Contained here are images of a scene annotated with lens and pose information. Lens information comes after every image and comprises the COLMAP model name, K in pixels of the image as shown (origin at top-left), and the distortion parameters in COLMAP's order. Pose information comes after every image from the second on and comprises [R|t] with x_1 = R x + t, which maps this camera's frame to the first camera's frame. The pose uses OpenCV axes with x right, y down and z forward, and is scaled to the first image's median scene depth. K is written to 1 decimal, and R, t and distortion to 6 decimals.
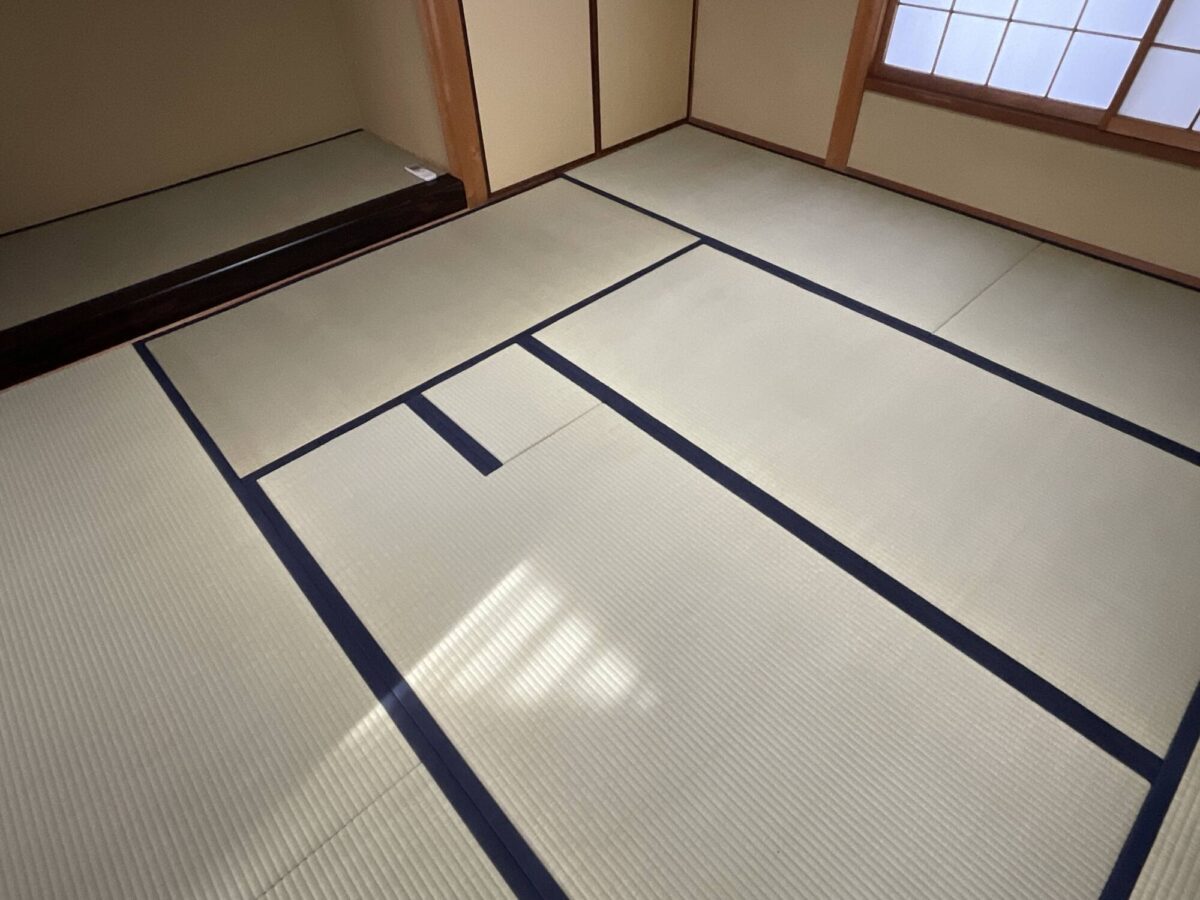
lens RADIAL K [[663.4, 0, 600.0], [0, 663.4, 450.0], [0, 0, 1]] dist [-0.020167, 0.019873]
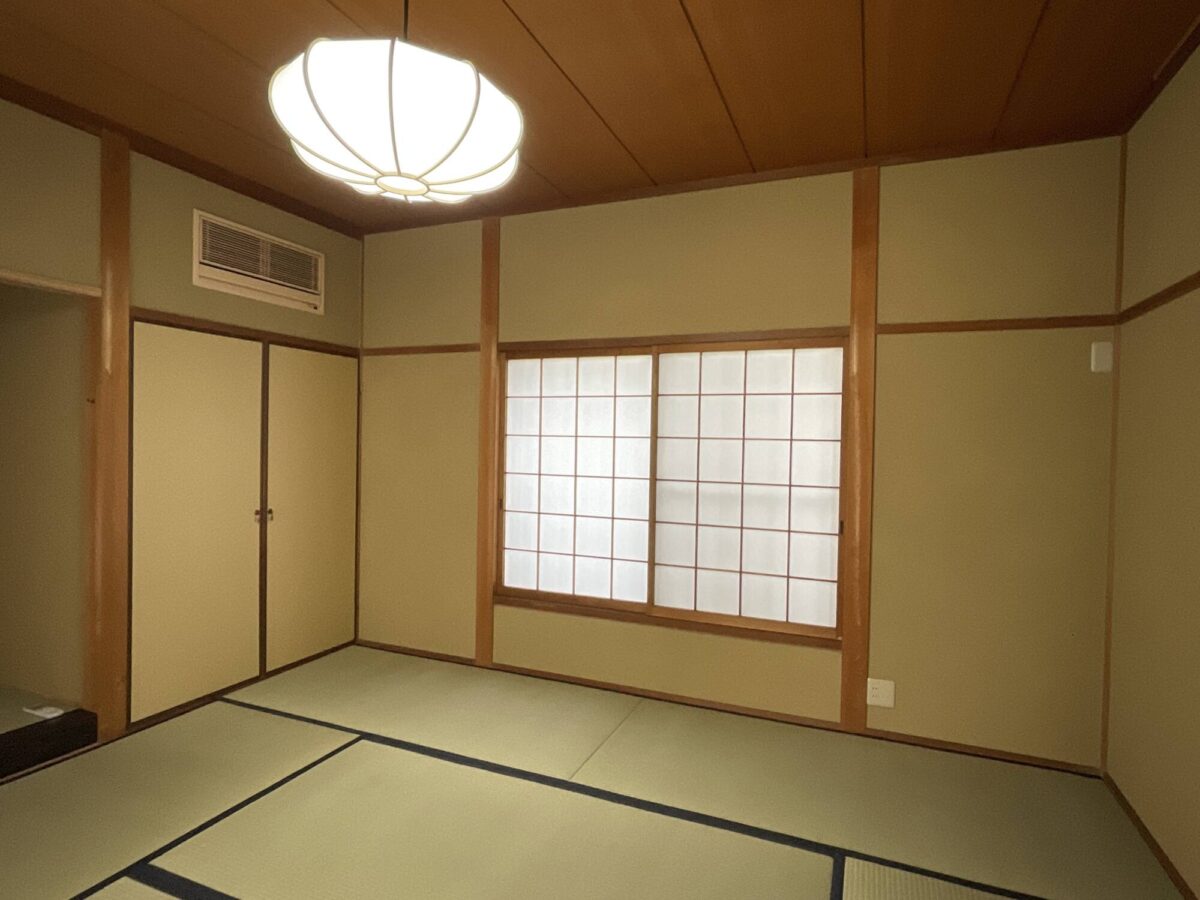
lens RADIAL K [[663.4, 0, 600.0], [0, 663.4, 450.0], [0, 0, 1]] dist [-0.020167, 0.019873]
pose [[0.910737, 0.037615, 0.411270, 0.045876], [0.258392, 0.724949, -0.638500, 0.111431], [-0.322167, 0.687775, 0.650518, -0.111156]]
